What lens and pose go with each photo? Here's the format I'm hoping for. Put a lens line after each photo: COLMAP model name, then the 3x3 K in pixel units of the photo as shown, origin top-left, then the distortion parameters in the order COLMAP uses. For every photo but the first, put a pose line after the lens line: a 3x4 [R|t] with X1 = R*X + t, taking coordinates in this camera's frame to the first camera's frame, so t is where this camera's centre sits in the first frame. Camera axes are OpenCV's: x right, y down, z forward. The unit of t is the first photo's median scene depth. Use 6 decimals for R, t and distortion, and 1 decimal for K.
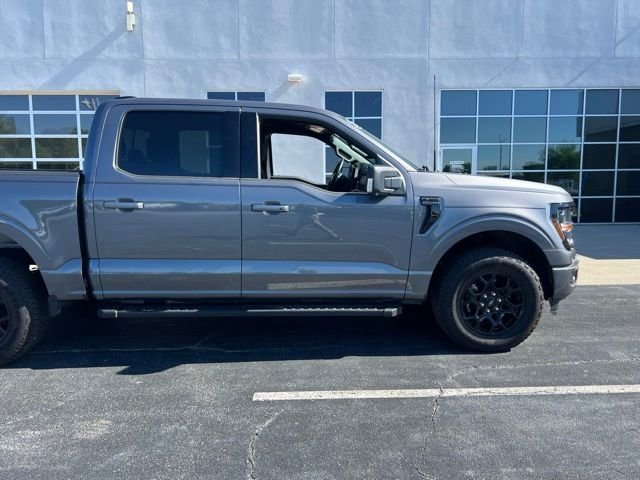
lens RADIAL K [[482.0, 0, 324.6], [0, 482.0, 238.5], [0, 0, 1]] dist [0.049476, -0.052756]
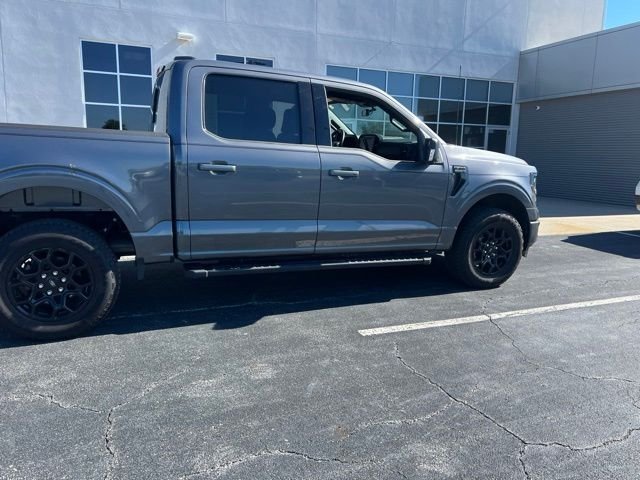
lens RADIAL K [[477.7, 0, 324.7], [0, 477.7, 241.4], [0, 0, 1]] dist [0.058749, -0.062772]
pose [[0.935490, -0.032009, 0.351899, -0.521195], [0.007130, 0.997396, 0.071769, 0.015274], [-0.353280, -0.064630, 0.933282, -0.034363]]
